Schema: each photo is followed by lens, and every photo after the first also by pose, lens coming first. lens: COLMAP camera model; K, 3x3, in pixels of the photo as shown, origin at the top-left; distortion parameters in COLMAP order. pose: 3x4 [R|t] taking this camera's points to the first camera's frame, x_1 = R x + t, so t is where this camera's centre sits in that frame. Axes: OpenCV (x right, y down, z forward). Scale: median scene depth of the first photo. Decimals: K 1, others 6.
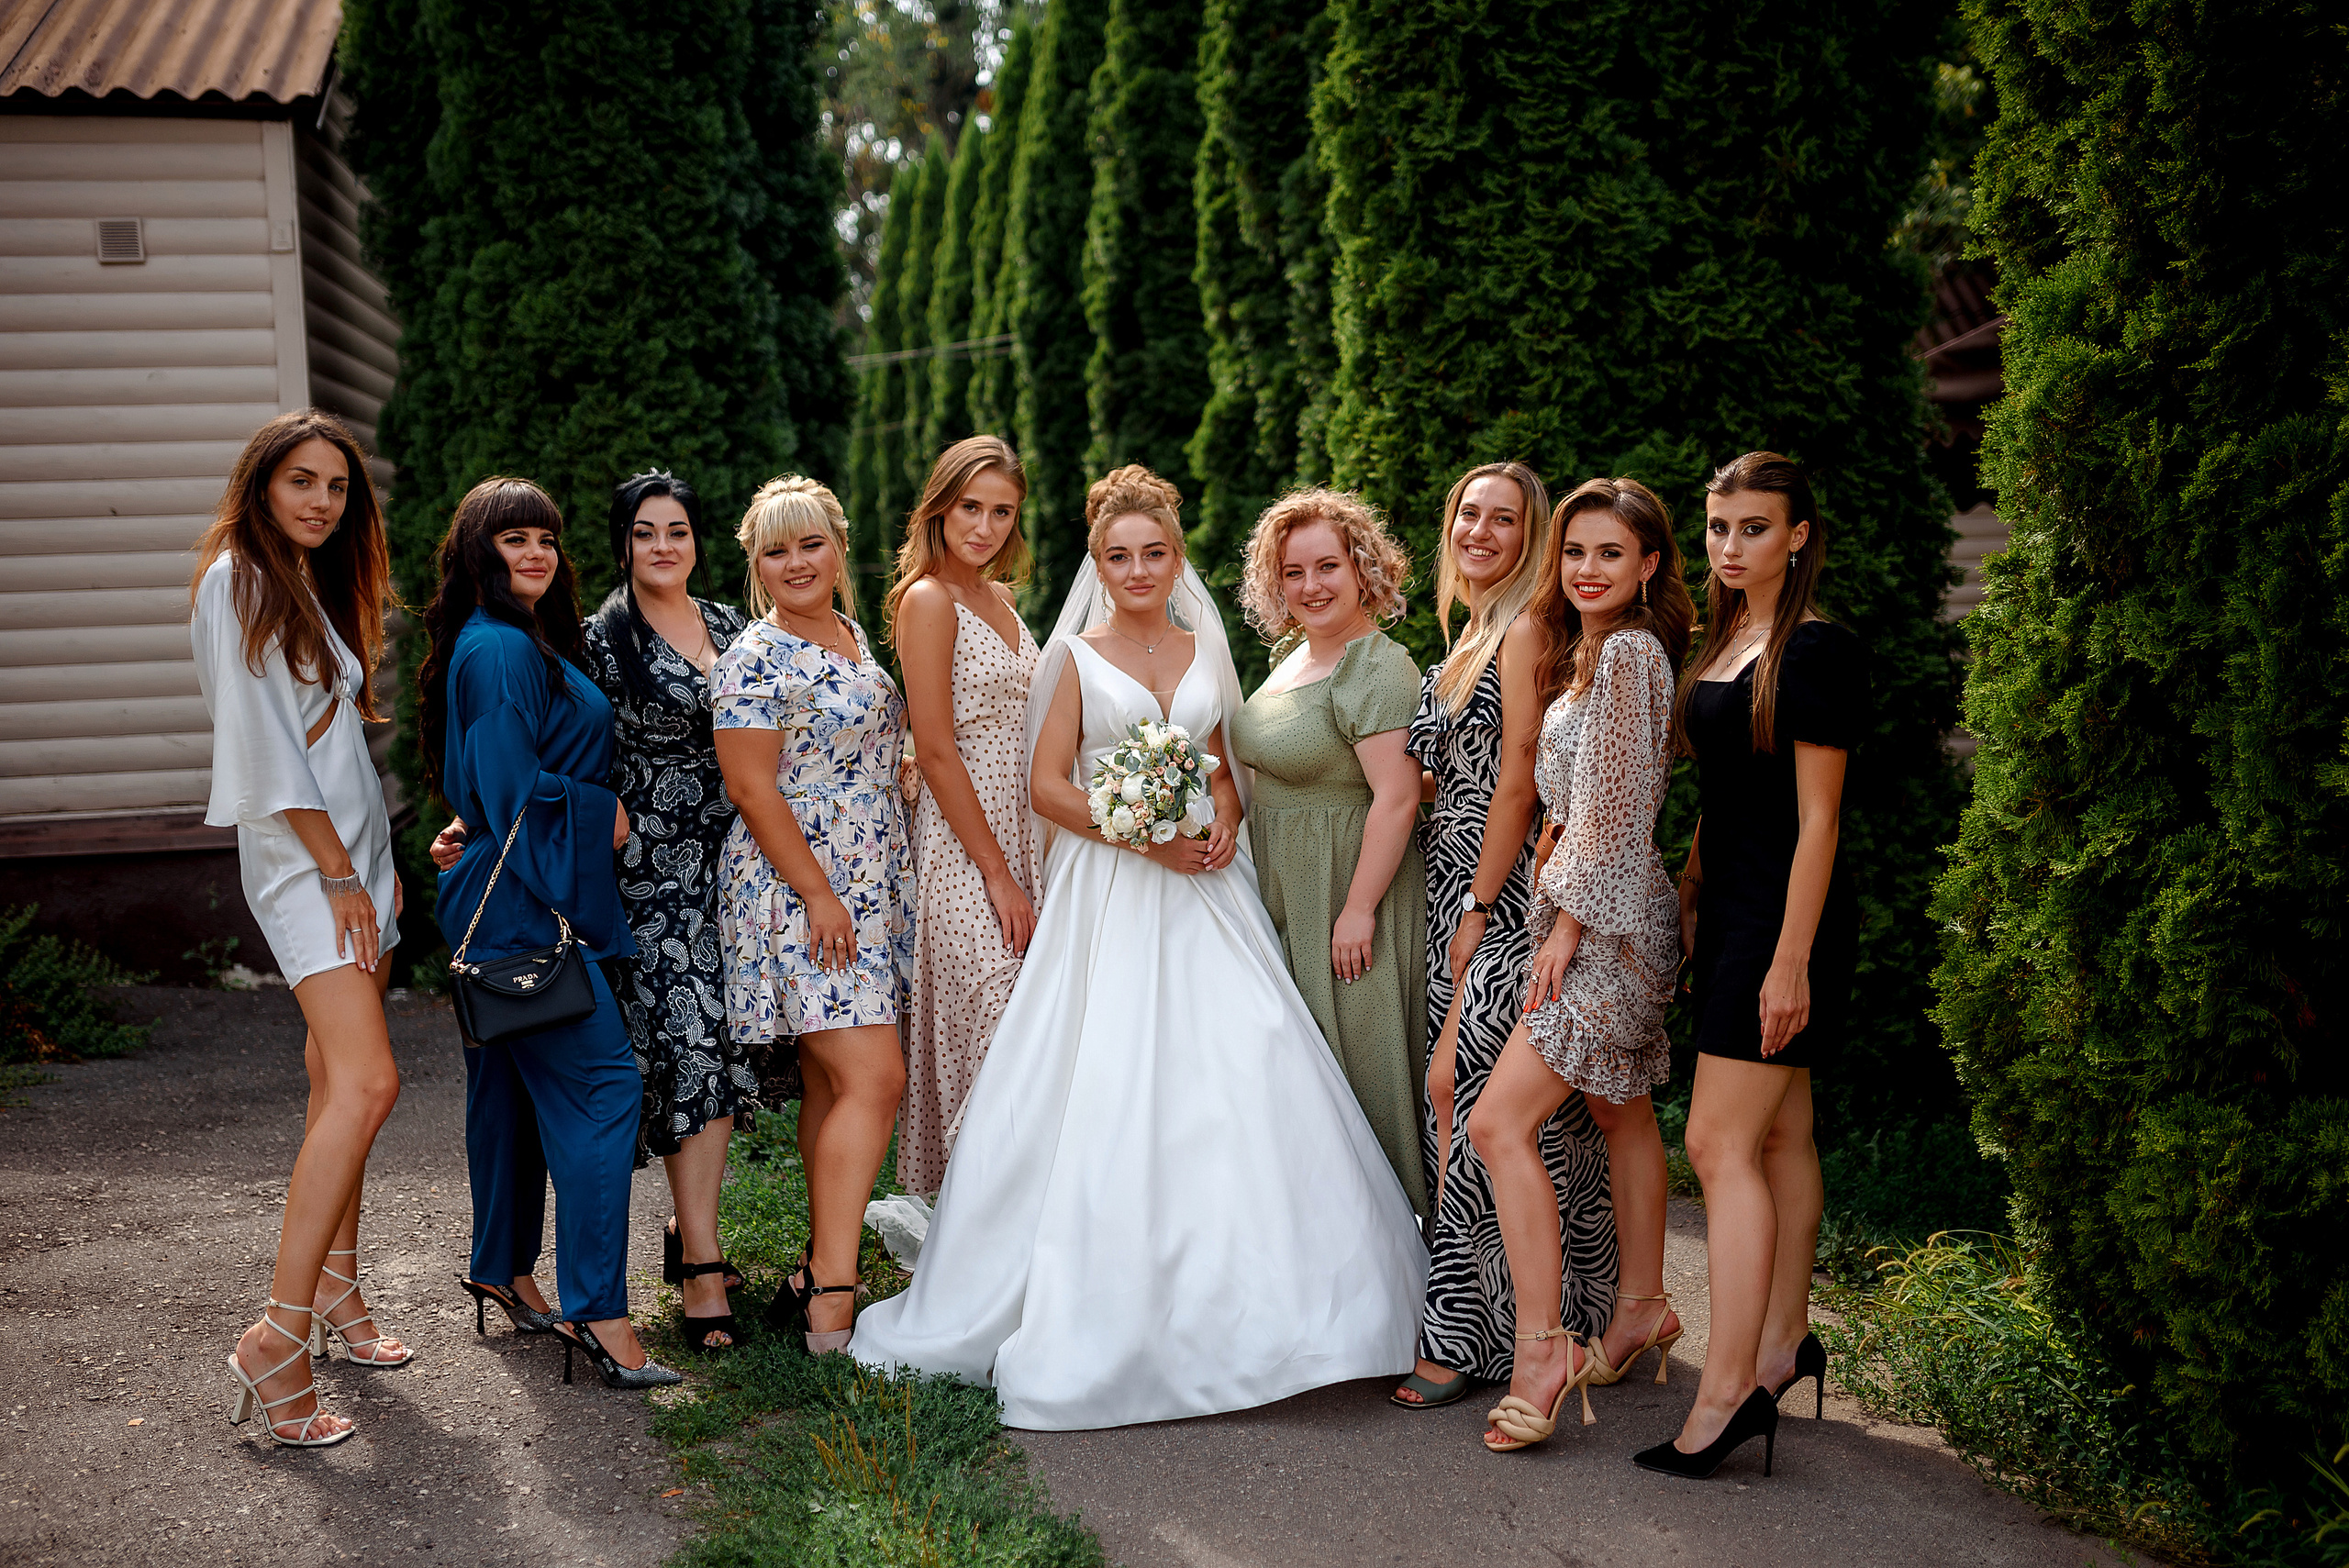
lens RADIAL K [[2226.5, 0, 1174.5], [0, 2226.5, 784.0], [0, 0, 1]] dist [-0.050292, 0.046539]
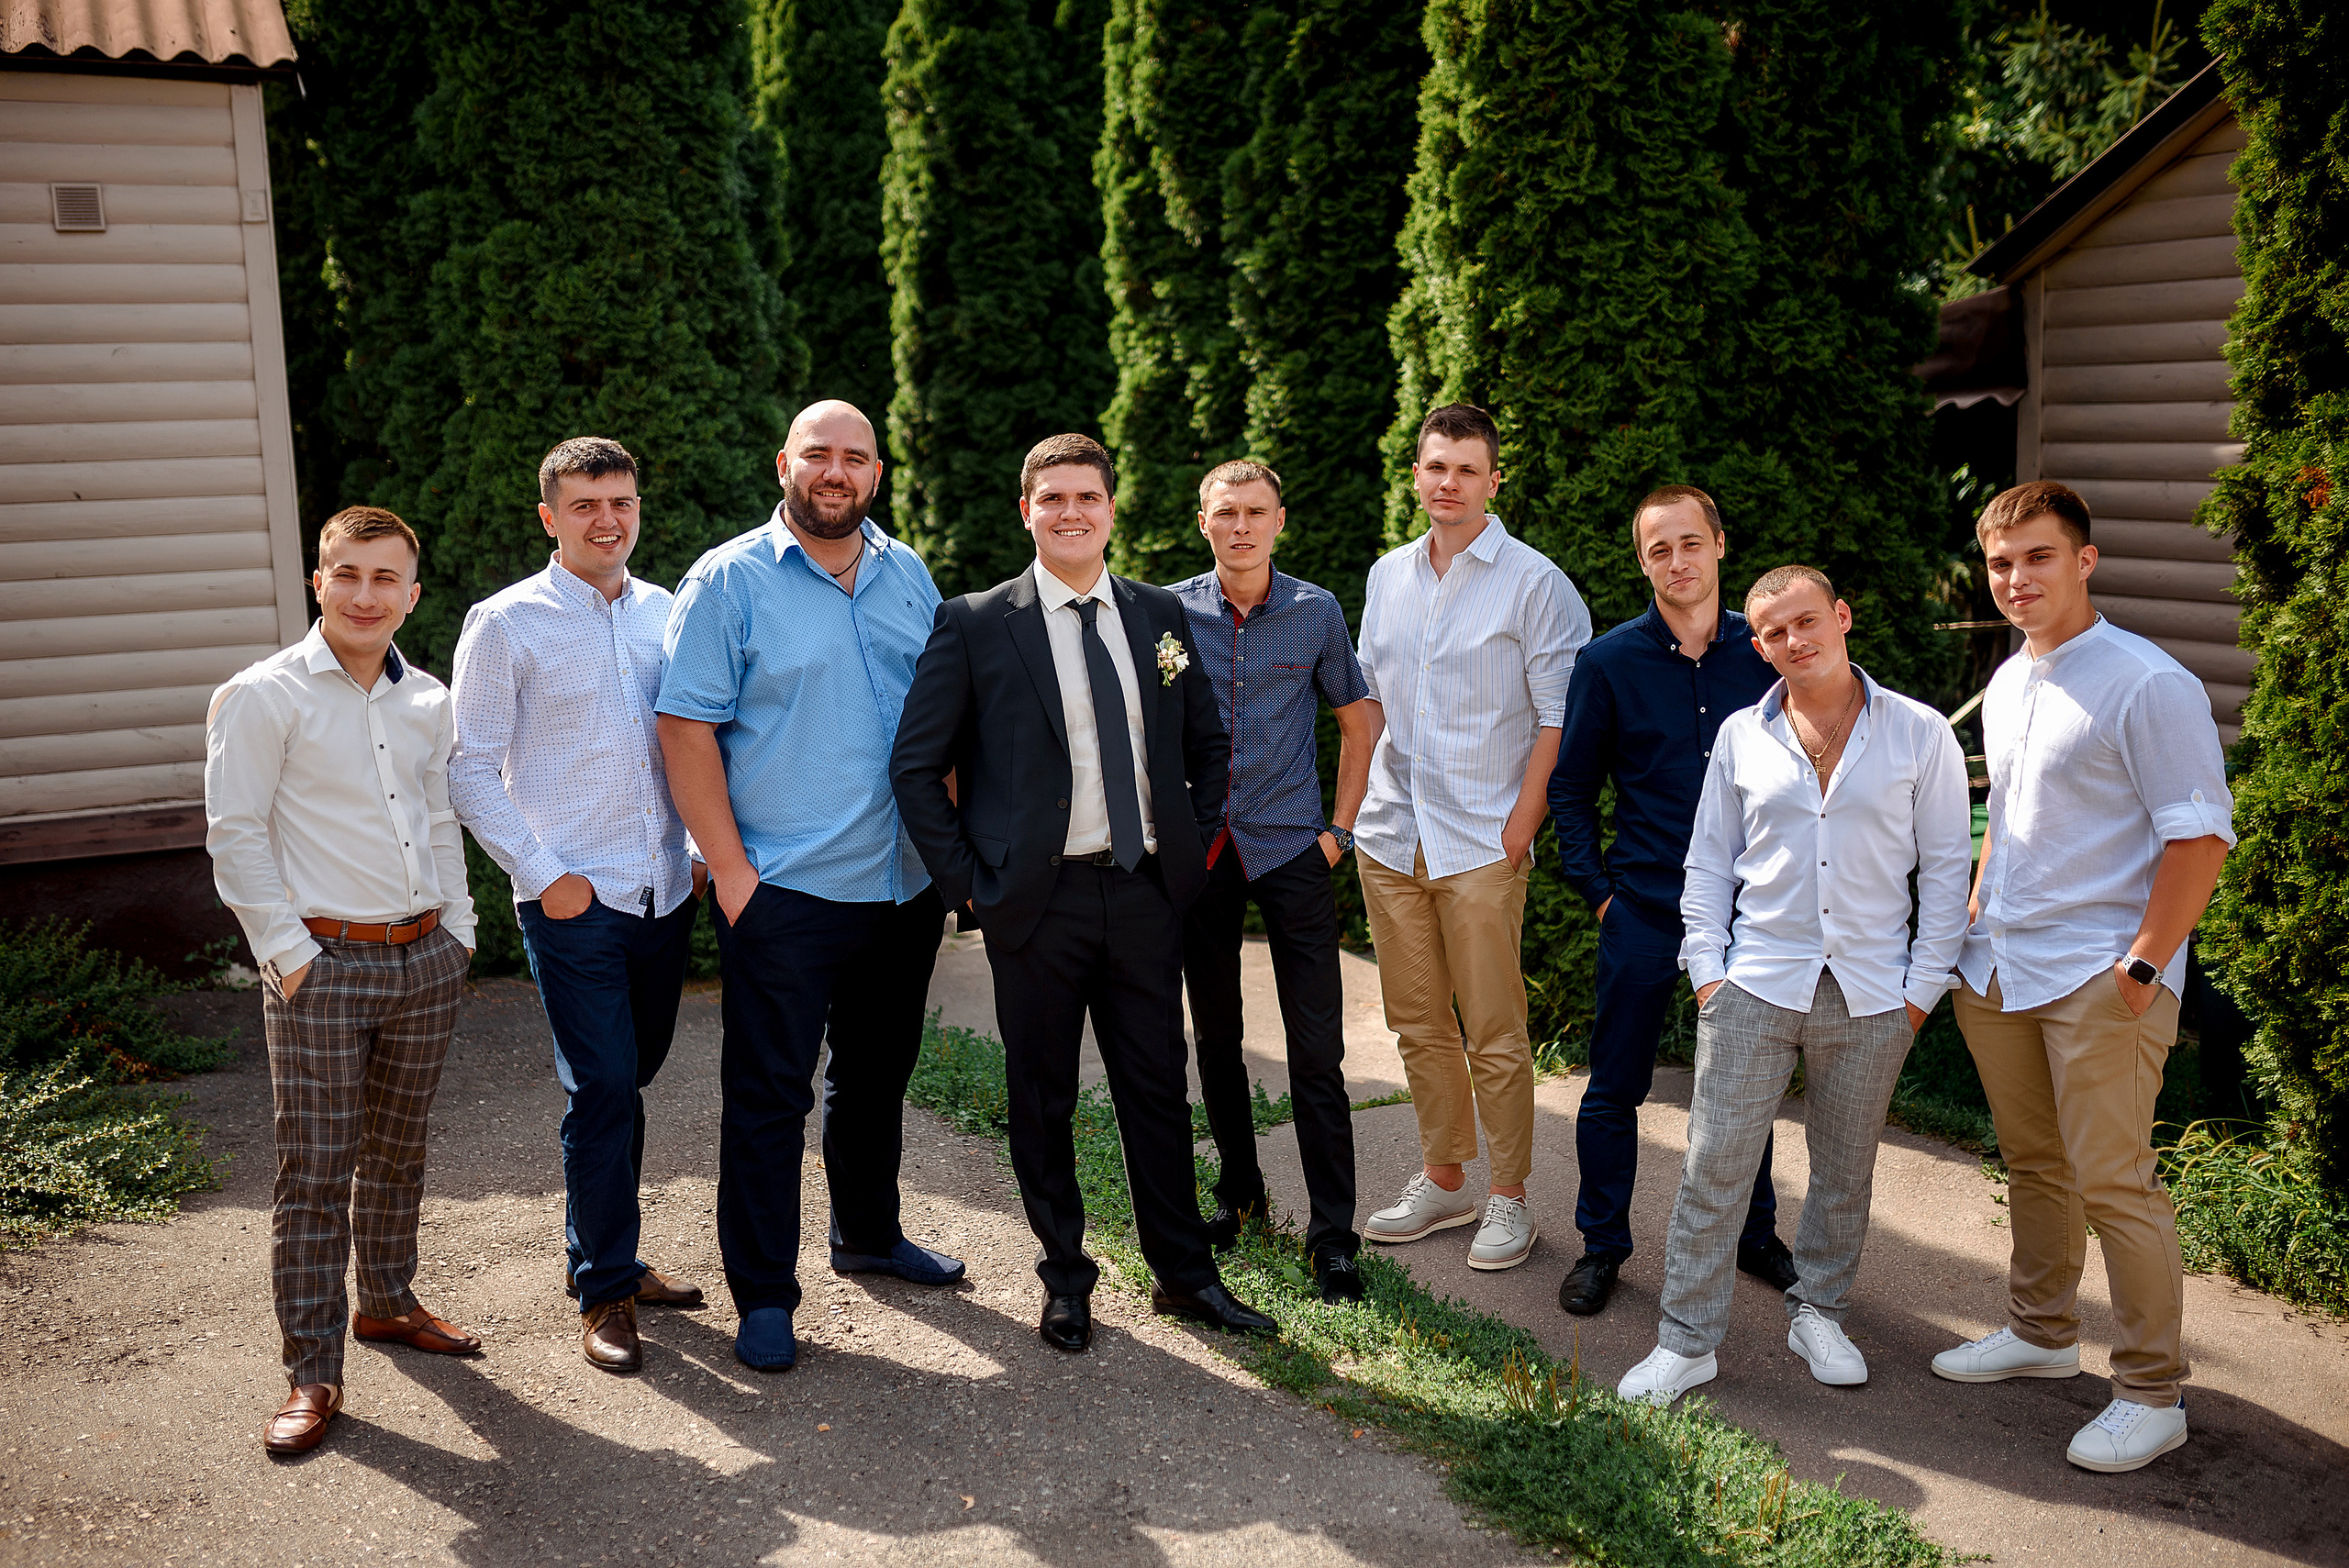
lens RADIAL K [[2226.5, 0, 1174.5], [0, 2226.5, 784.0], [0, 0, 1]] dist [-0.050292, 0.046539]
pose [[0.968709, -0.037868, 0.245294, -0.274080], [0.026355, 0.998399, 0.050052, -0.036502], [-0.246797, -0.042021, 0.968156, -0.038960]]
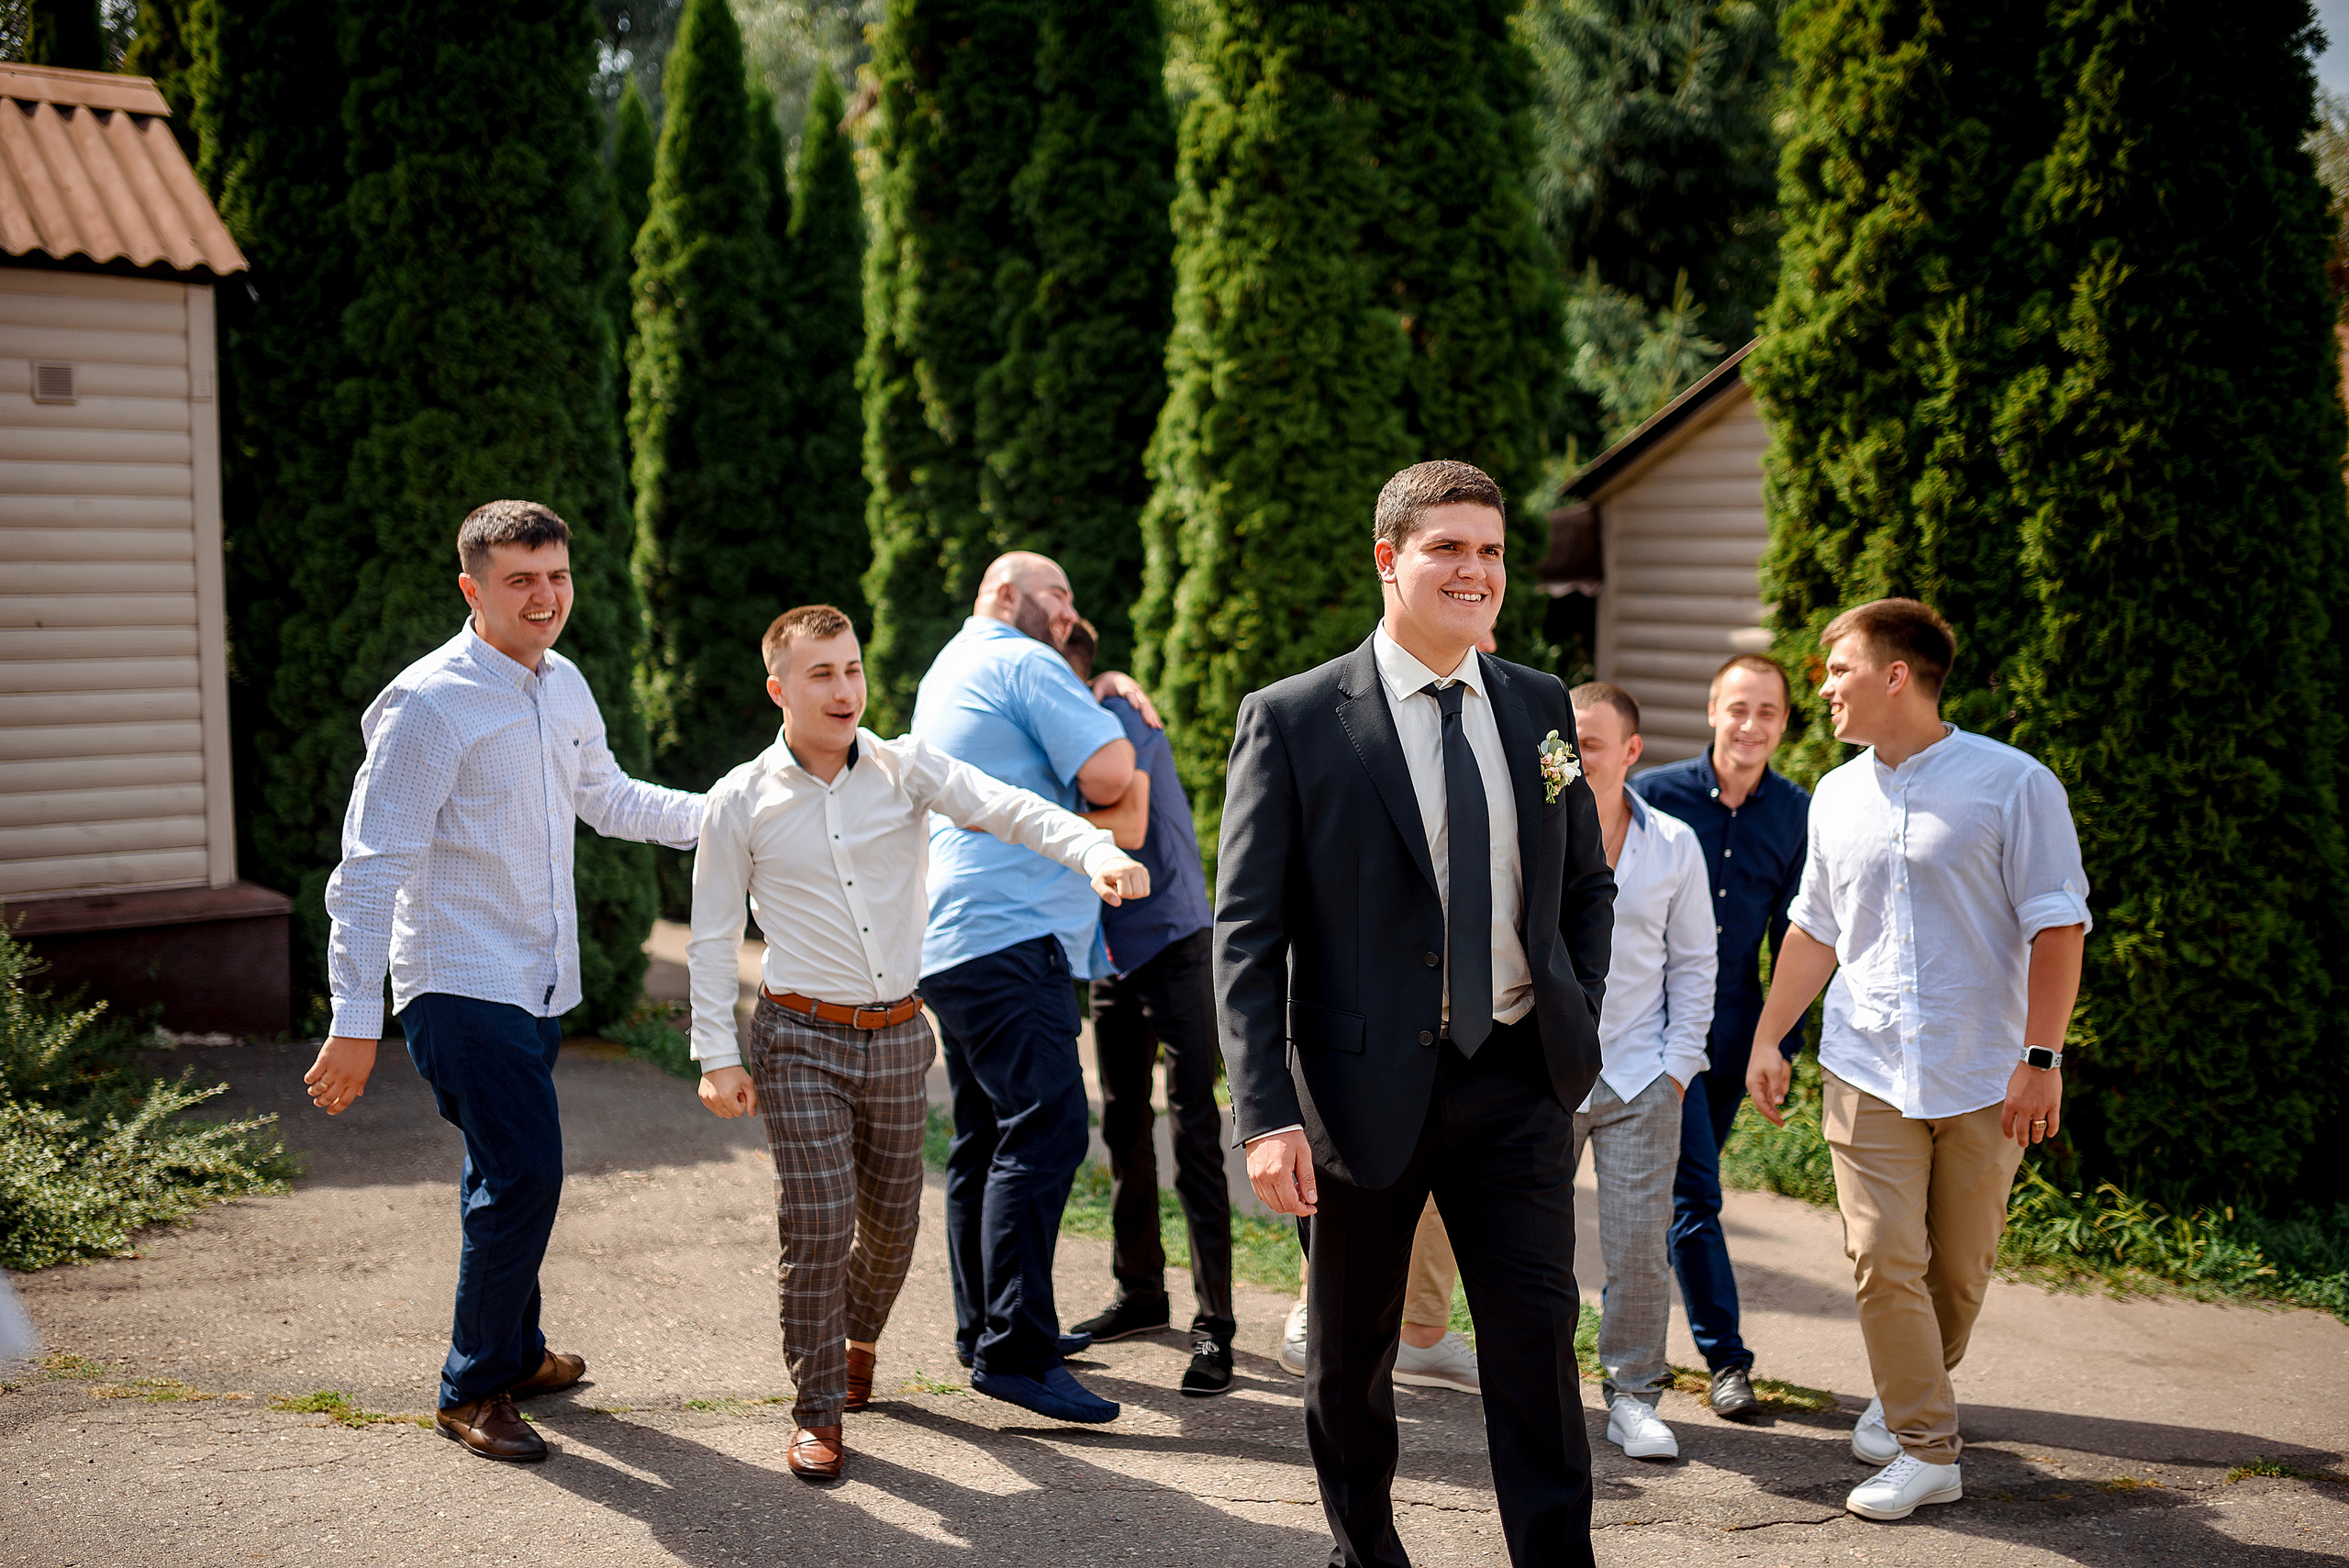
lens RADIAL K [[2226.5, 0, 1174.5], [0, 2226.5, 784.0], [0, 0, 1]] dist [-0.050292, 0.046539]
pose [[0.896650, -0.011083, 0.442601, -0.482813], [0.015835, 0.999850, -0.007043, -0.027897], [-0.442456, 0.013324, 0.896691, -0.252451]]
